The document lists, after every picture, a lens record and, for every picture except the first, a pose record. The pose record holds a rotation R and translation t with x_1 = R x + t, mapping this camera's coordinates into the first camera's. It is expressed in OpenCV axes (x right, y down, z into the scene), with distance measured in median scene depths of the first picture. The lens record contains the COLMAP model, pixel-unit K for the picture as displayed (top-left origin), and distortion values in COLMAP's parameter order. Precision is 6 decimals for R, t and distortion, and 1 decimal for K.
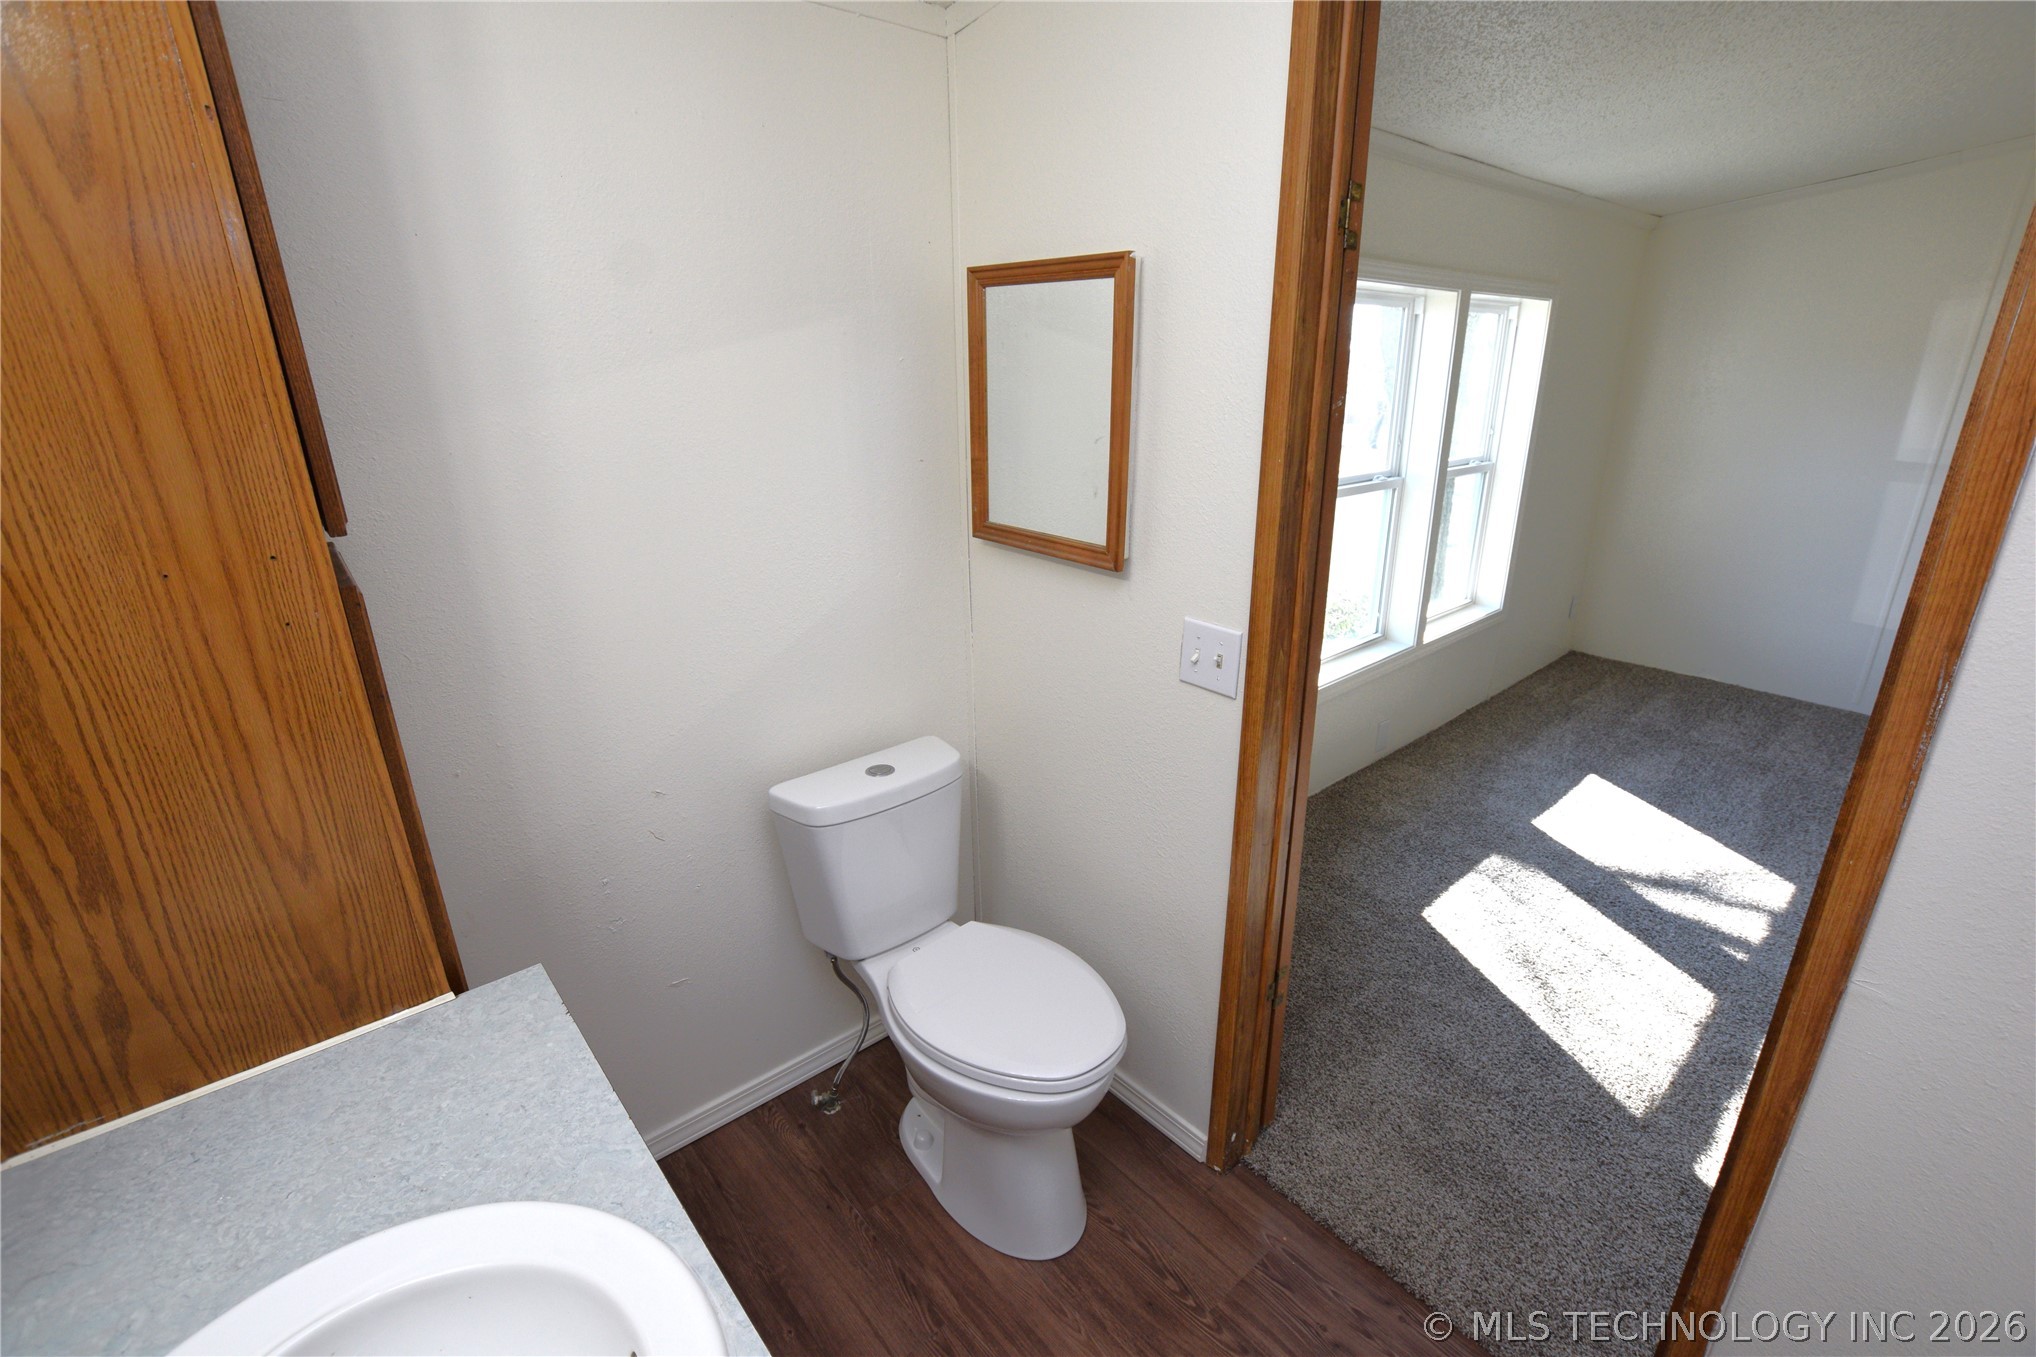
lens RADIAL K [[897.6, 0, 1033.4], [0, 897.6, 689.6], [0, 0, 1]] dist [-0.033634, 0.005840]
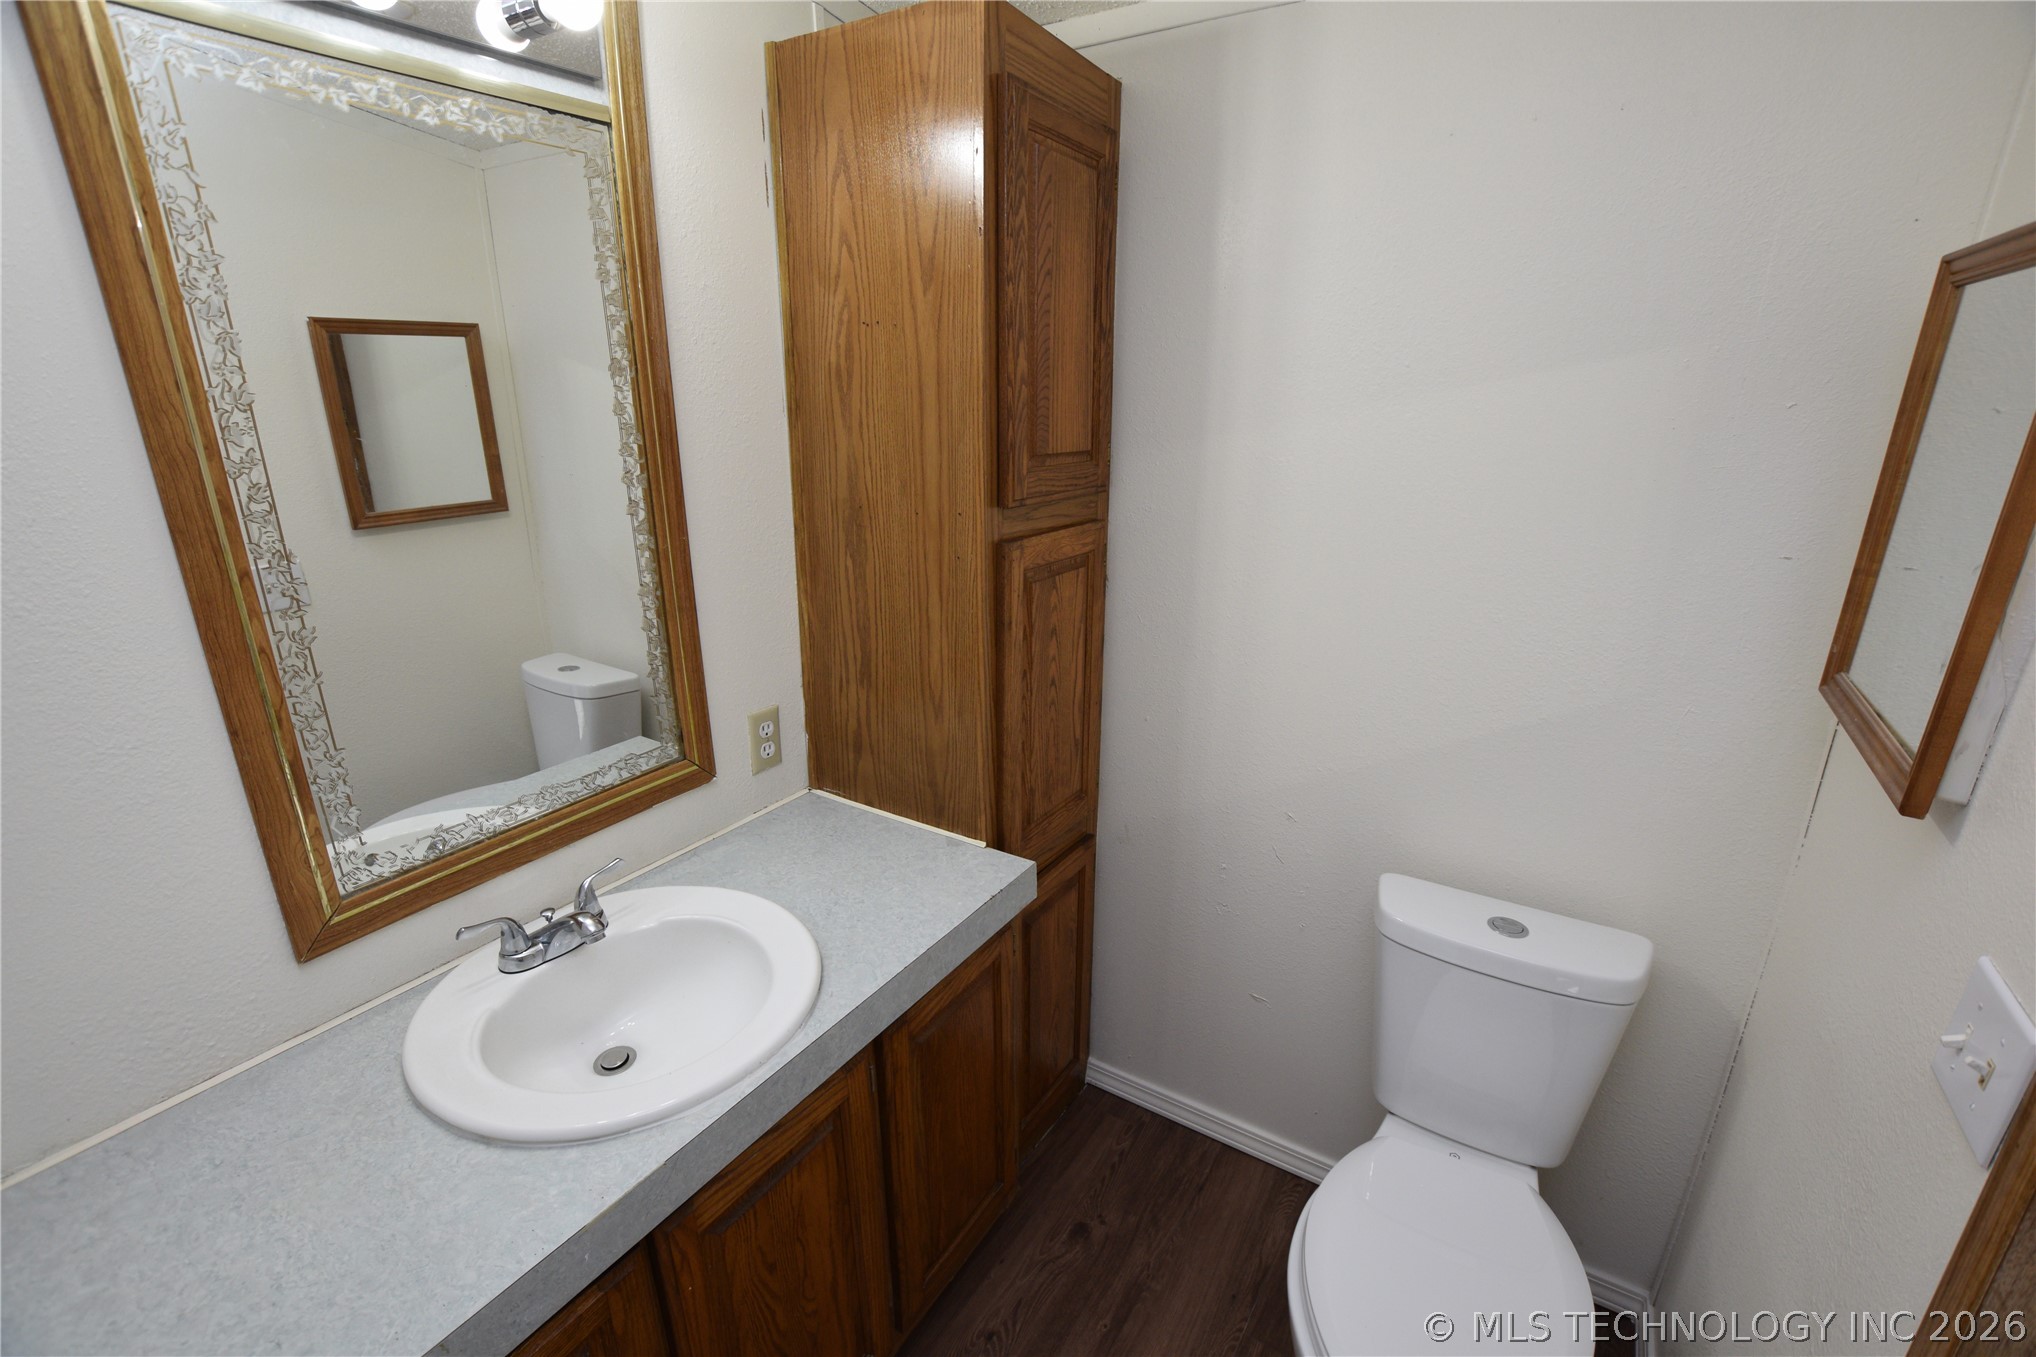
lens RADIAL K [[897.6, 0, 1011.5], [0, 897.6, 682.7], [0, 0, 1]] dist [-0.033634, 0.005840]
pose [[0.292266, 0.306129, -0.906016, 0.656690], [-0.339531, 0.918879, 0.200948, -0.218396], [0.894035, 0.248891, 0.372498, 0.551473]]
